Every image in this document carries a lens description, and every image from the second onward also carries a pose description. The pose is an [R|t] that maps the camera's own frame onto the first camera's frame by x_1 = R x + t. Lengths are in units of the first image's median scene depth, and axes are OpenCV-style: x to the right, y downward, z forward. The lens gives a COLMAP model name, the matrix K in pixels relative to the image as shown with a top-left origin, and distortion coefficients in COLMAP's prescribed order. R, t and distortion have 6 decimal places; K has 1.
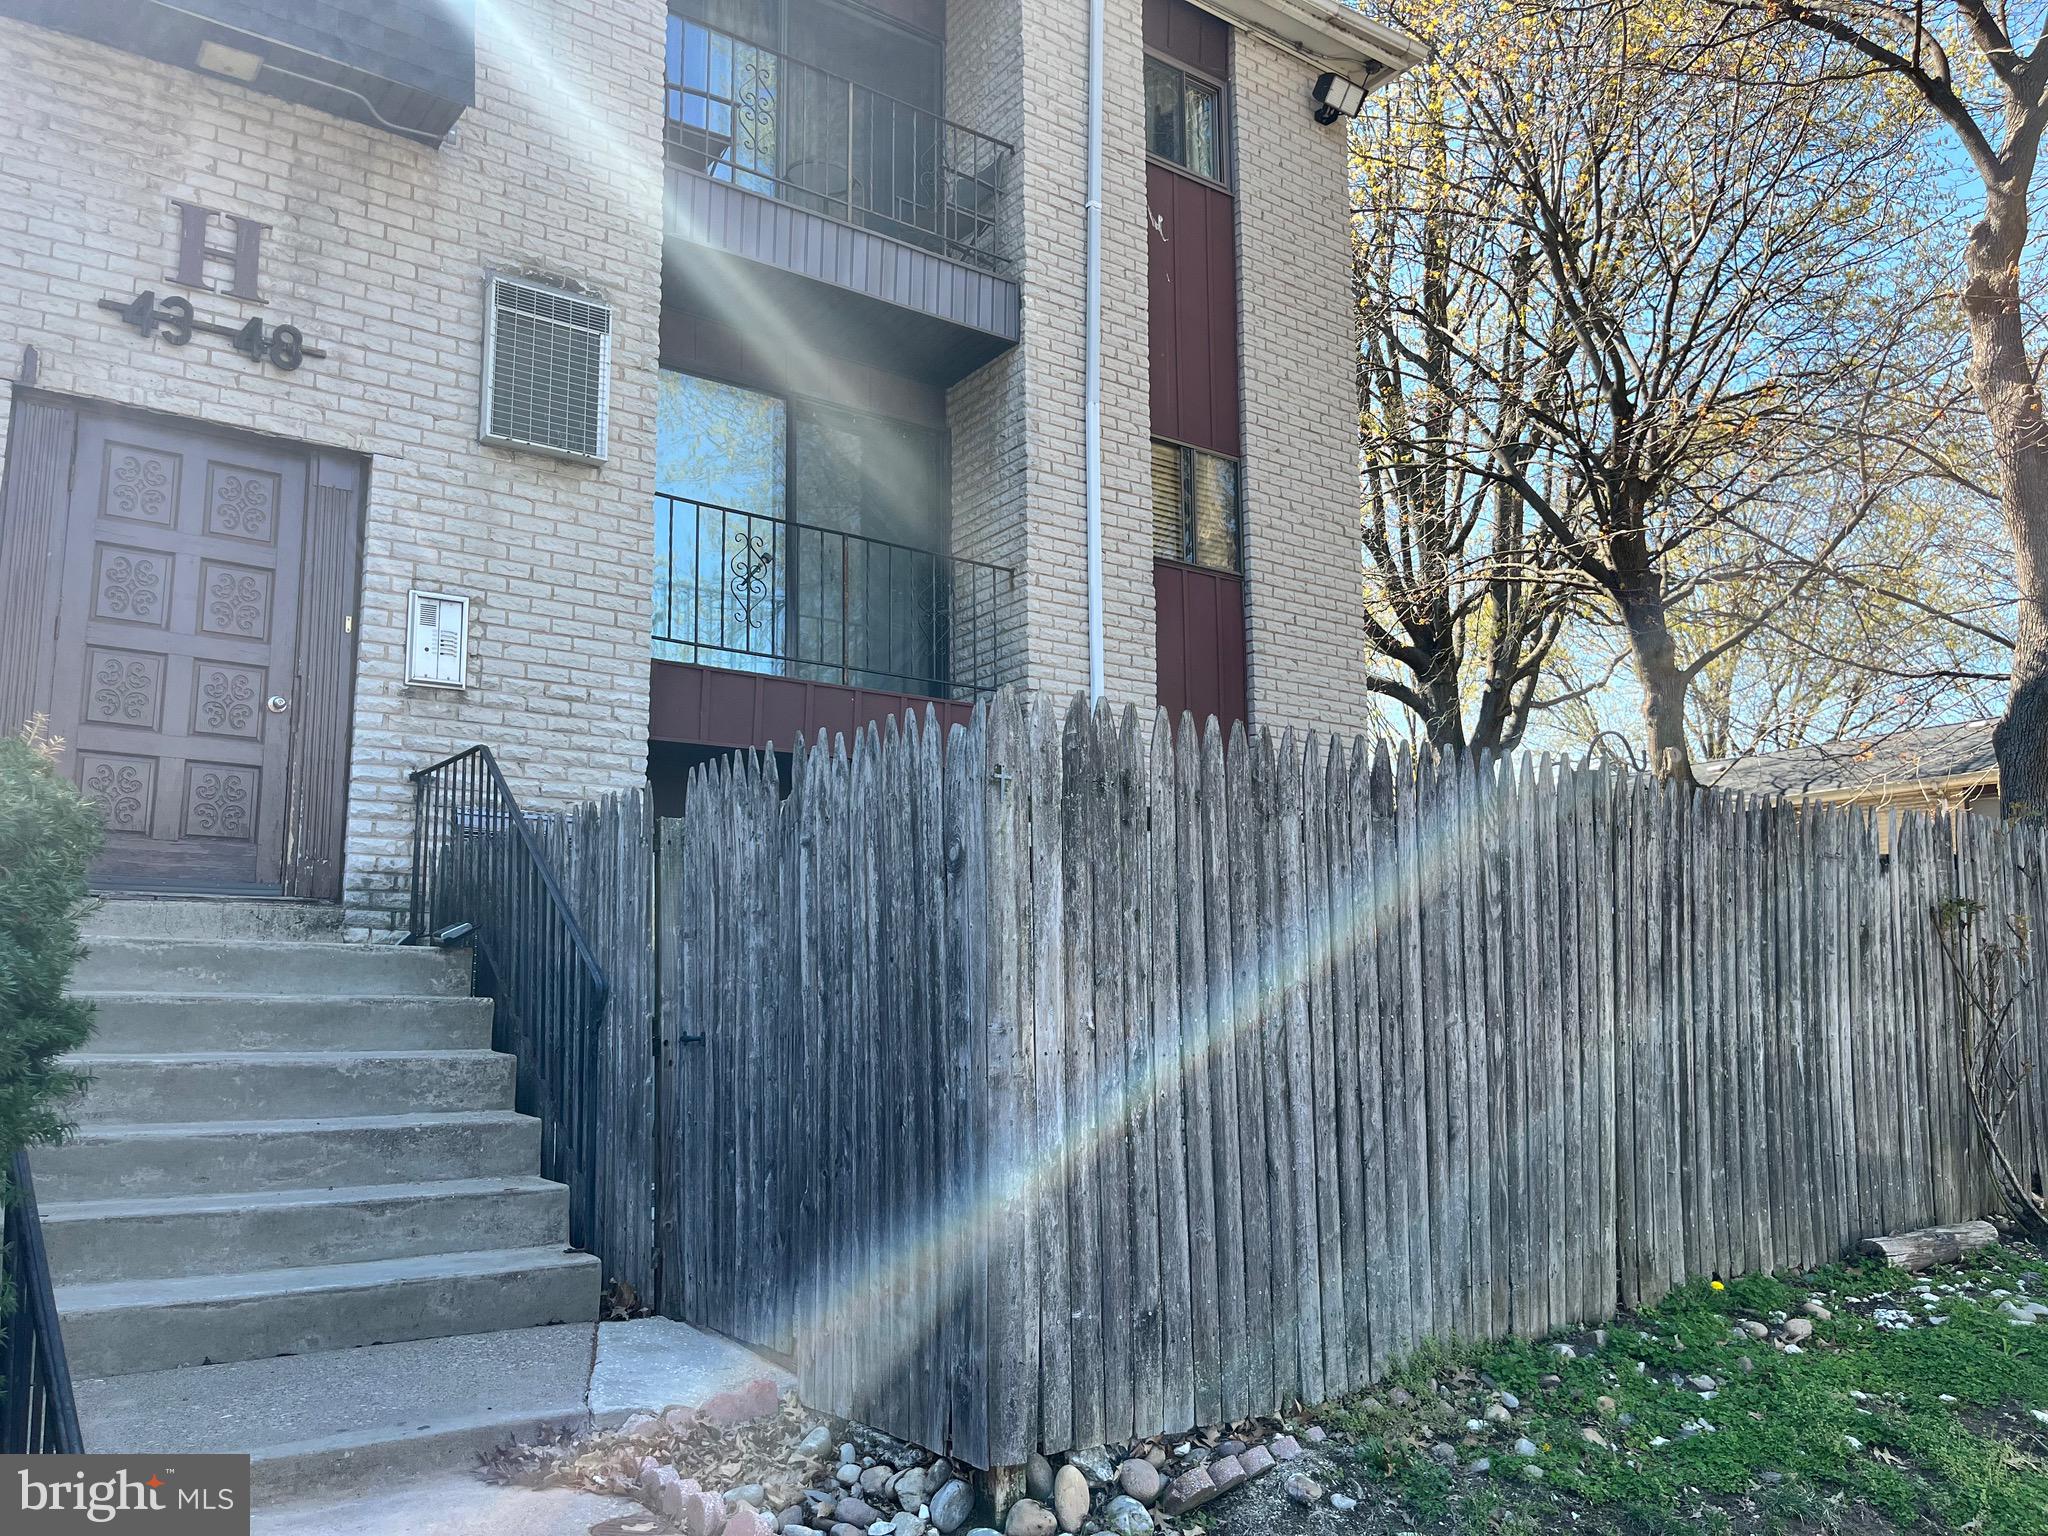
lens RADIAL K [[1561.5, 0, 1020.8], [0, 1561.5, 770.2], [0, 0, 1]] dist [0.067014, -0.100315]
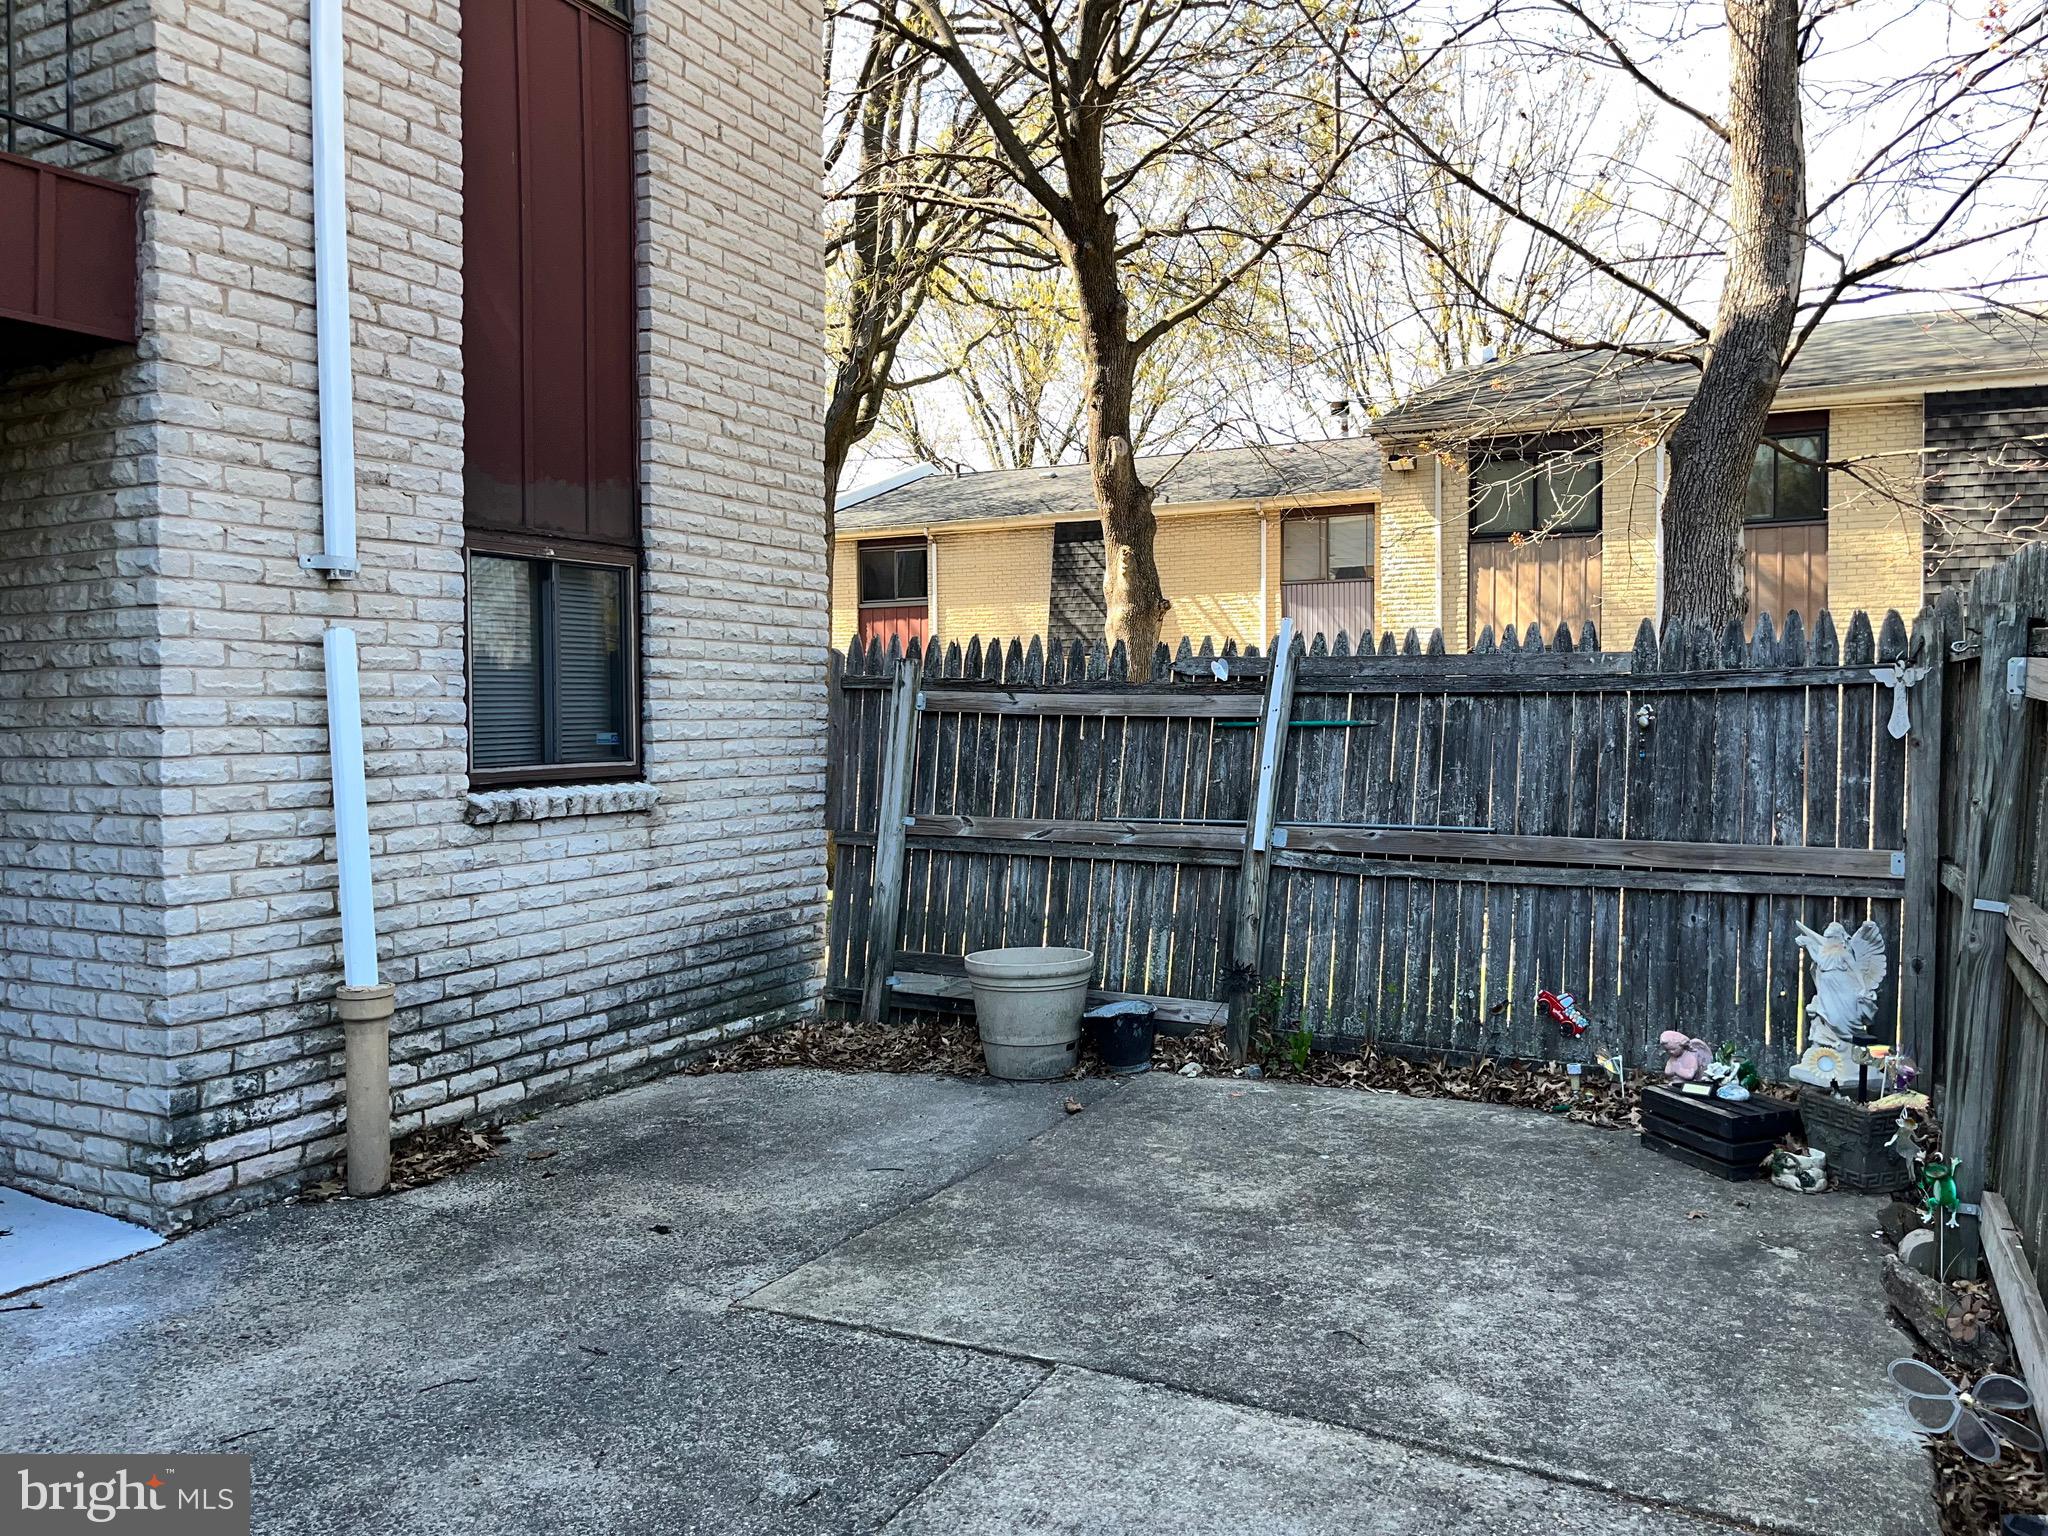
lens RADIAL K [[1559.2, 0, 1037.0], [0, 1559.2, 759.8], [0, 0, 1]] dist [0.070422, -0.101946]
pose [[0.897970, -0.007211, 0.439997, 0.040378], [-0.077411, 0.981685, 0.174073, 0.027693], [-0.433194, -0.190373, 0.880966, 0.615373]]
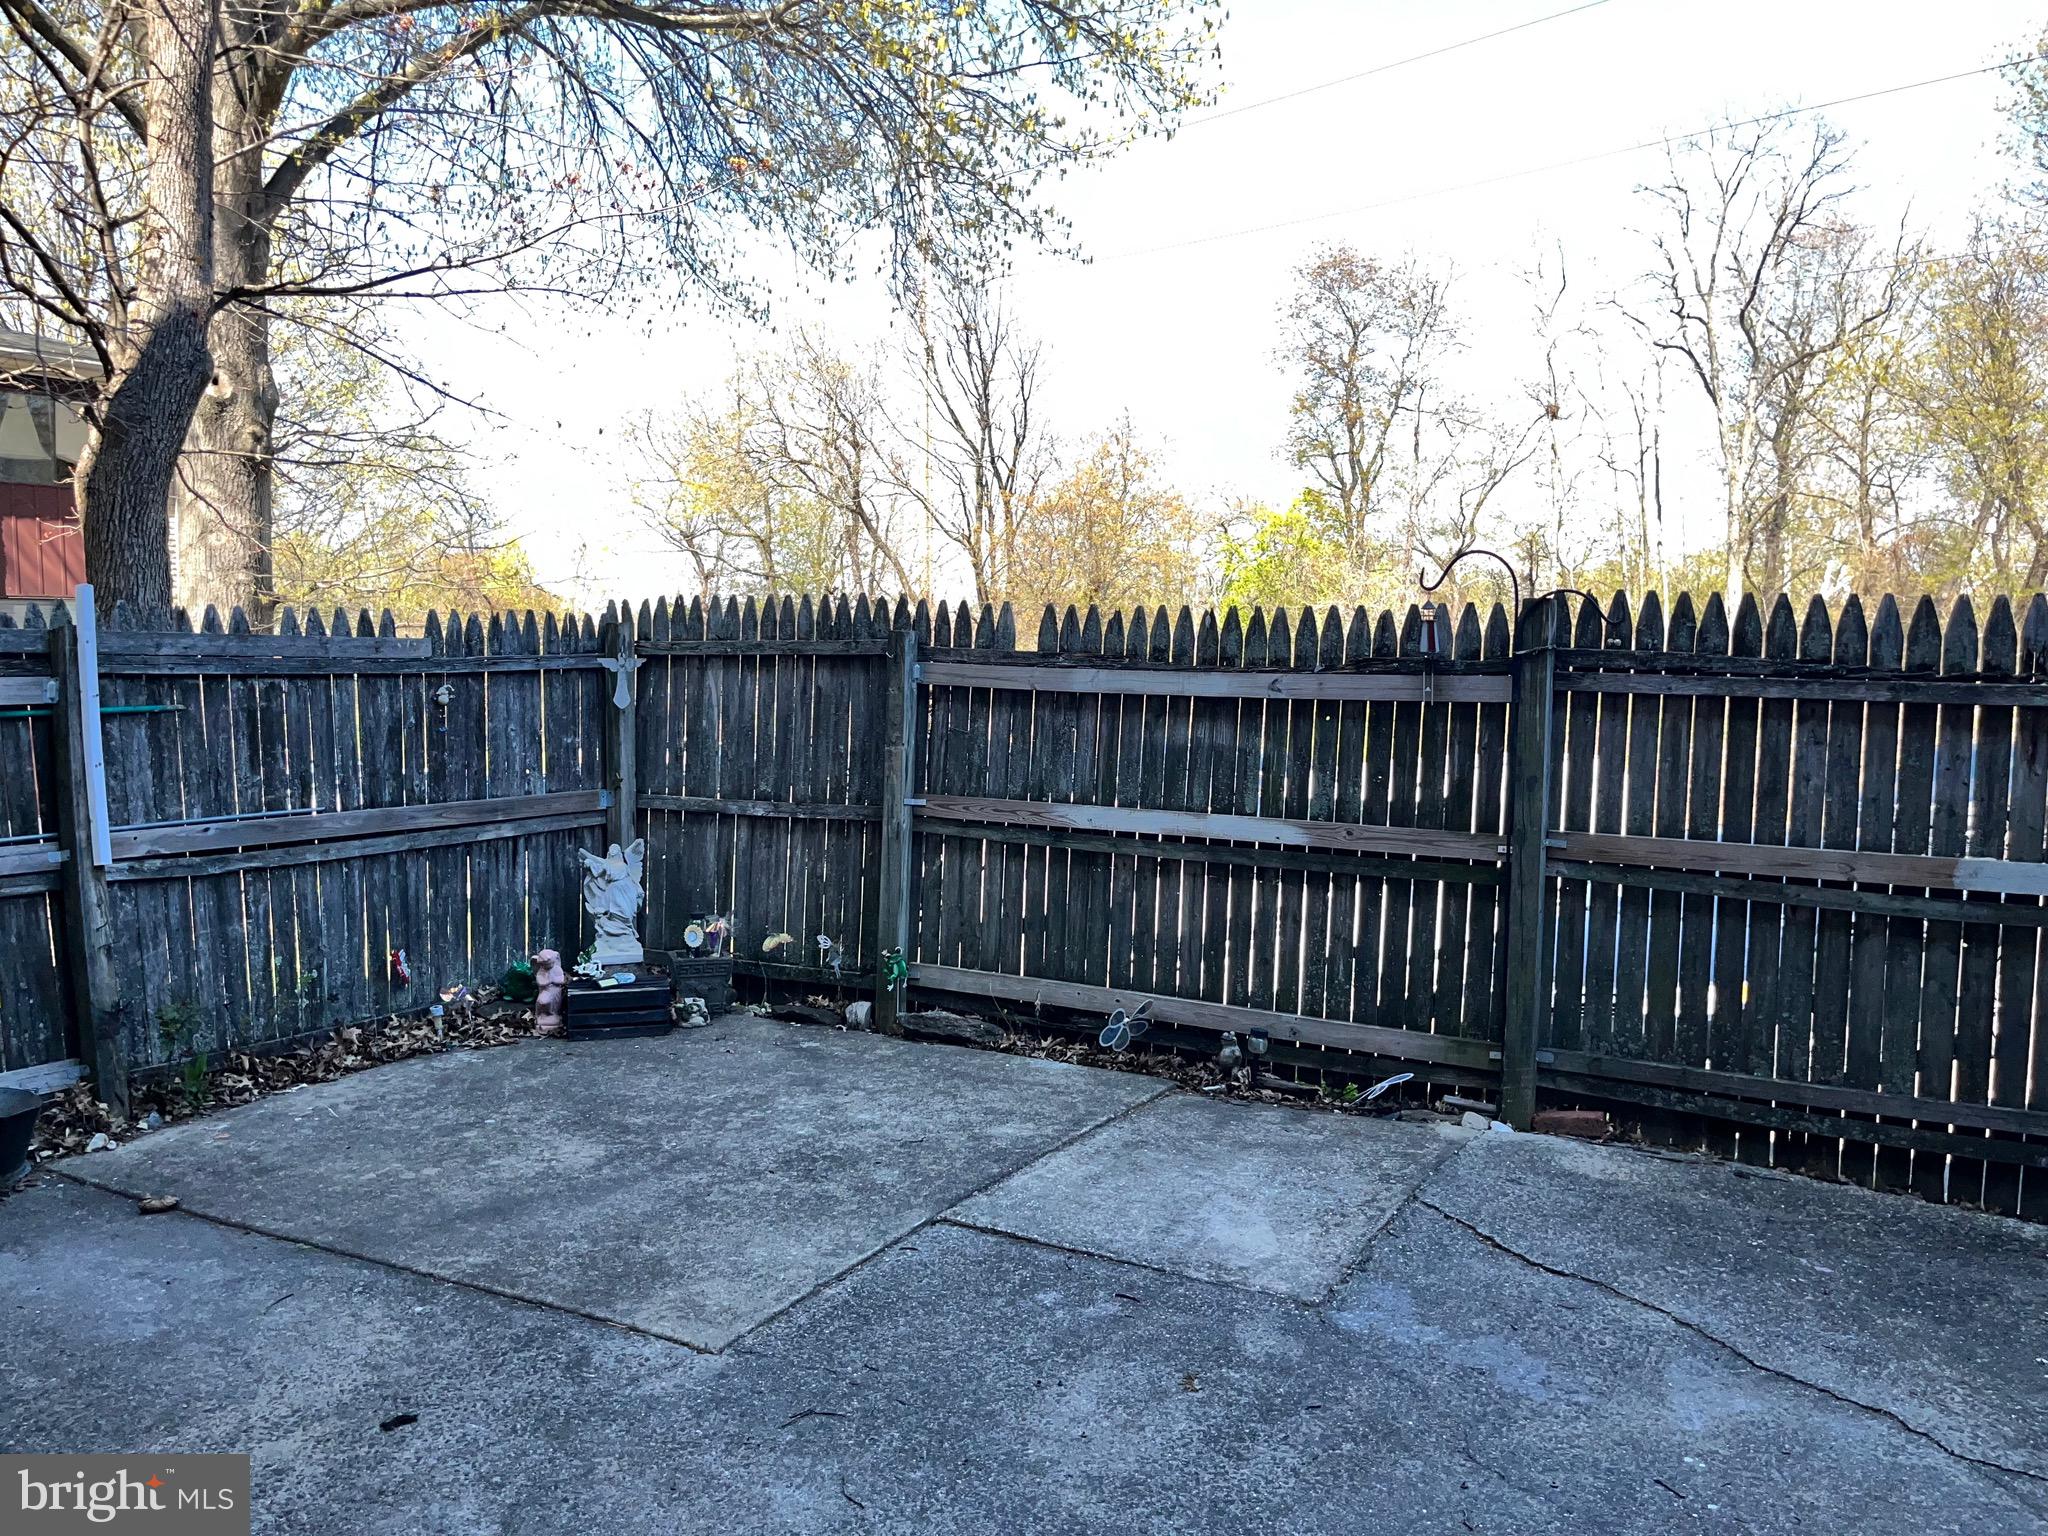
lens RADIAL K [[1561.5, 0, 1020.8], [0, 1561.5, 770.2], [0, 0, 1]] dist [0.067014, -0.100315]
pose [[-0.401460, -0.054927, 0.914228, -0.281301], [-0.144484, 0.989499, -0.003997, 0.111664], [-0.904408, -0.133696, -0.405181, 1.198241]]
